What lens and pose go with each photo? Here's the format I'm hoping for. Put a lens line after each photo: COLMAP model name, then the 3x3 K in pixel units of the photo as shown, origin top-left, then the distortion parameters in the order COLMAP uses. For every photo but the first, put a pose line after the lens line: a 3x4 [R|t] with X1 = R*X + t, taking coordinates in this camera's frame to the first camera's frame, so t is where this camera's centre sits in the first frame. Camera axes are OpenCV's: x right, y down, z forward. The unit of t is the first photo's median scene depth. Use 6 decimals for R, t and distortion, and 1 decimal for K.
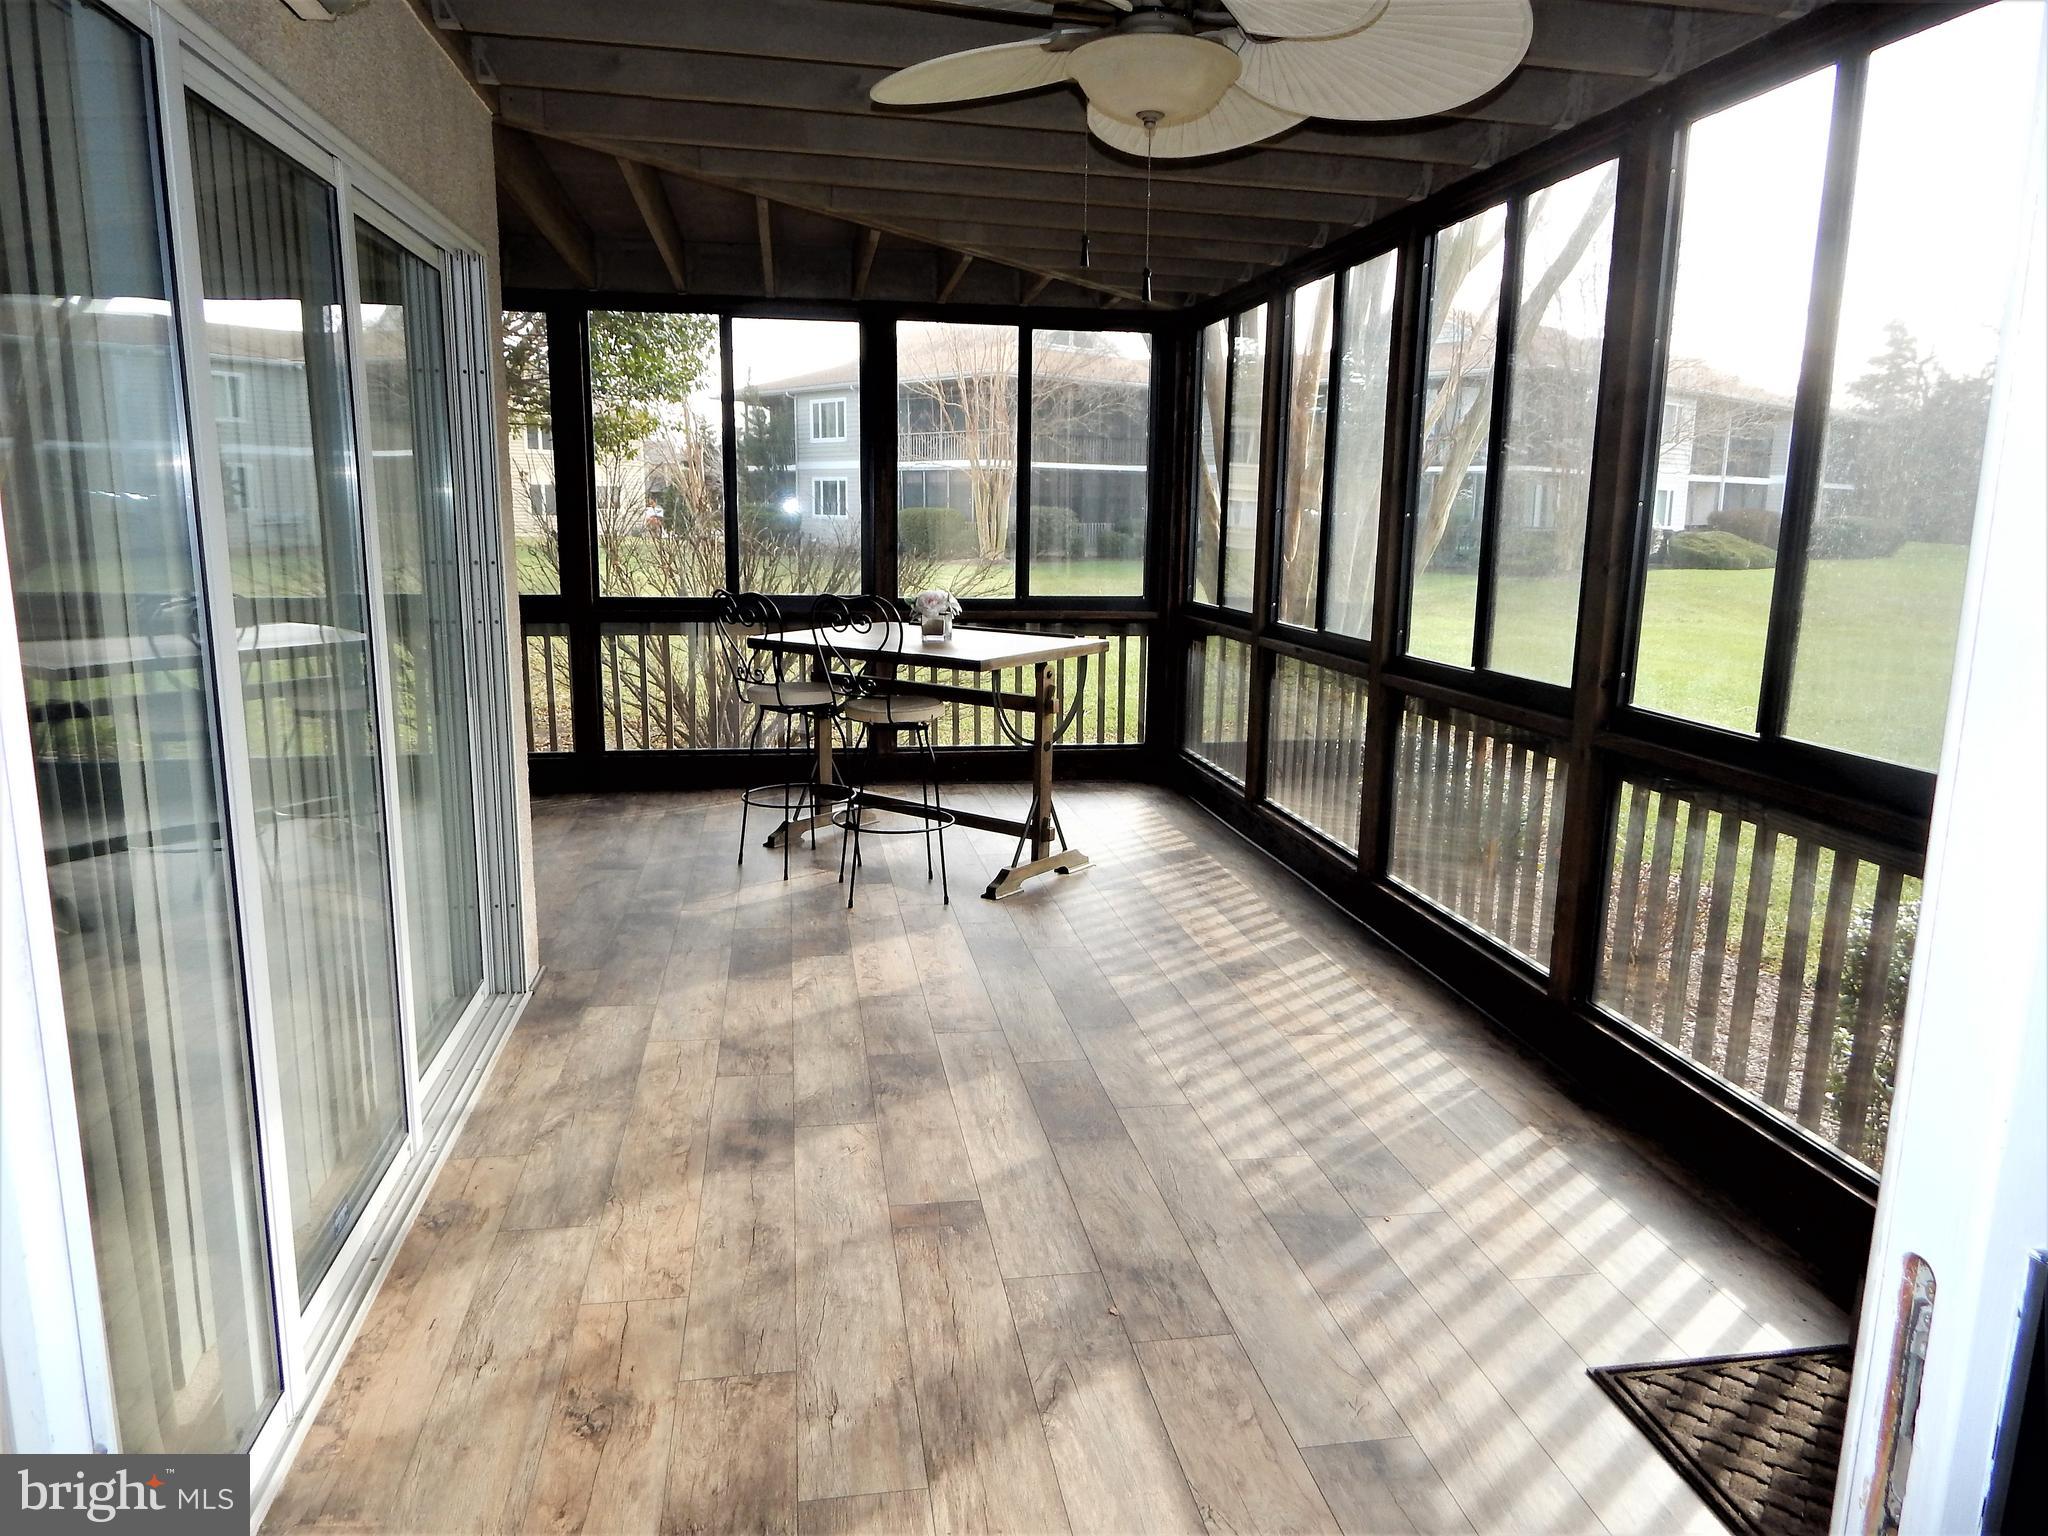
lens RADIAL K [[1361.1, 0, 1040.9], [0, 1361.1, 762.5], [0, 0, 1]] dist [0.012915, -0.008654]
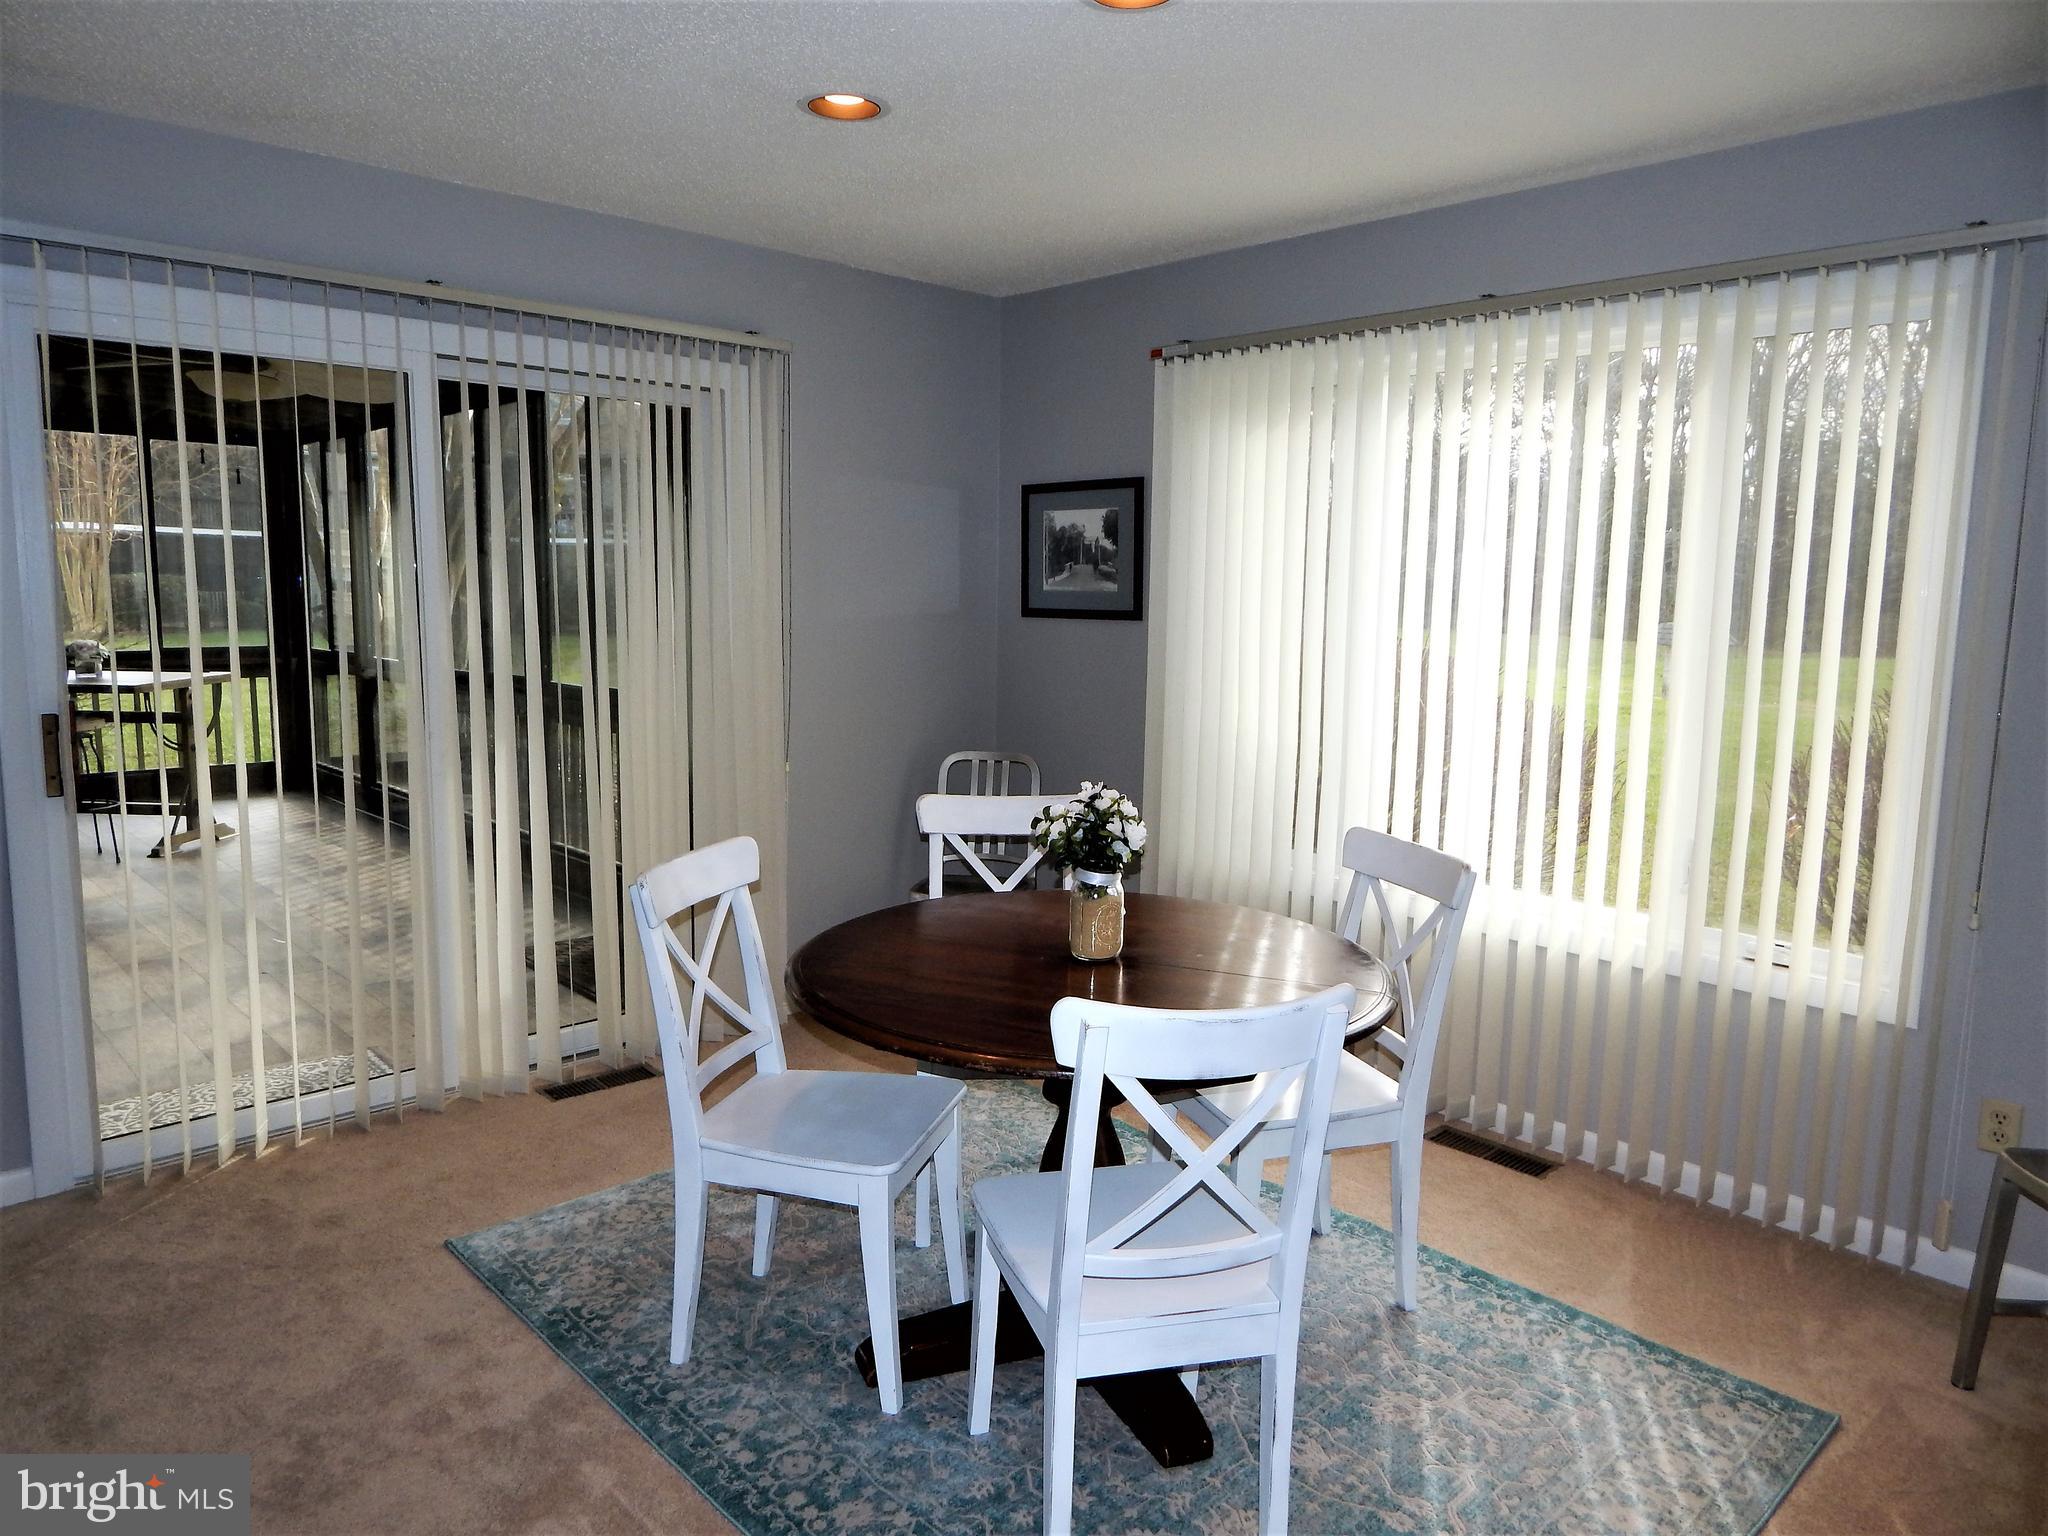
lens RADIAL K [[1361.1, 0, 1021.7], [0, 1361.1, 763.4], [0, 0, 1]] dist [0.012915, -0.008654]
pose [[0.843757, -0.071673, 0.531918, -0.035468], [0.097405, 0.995035, -0.020434, 0.166089], [-0.527812, 0.069053, 0.846549, -0.921972]]
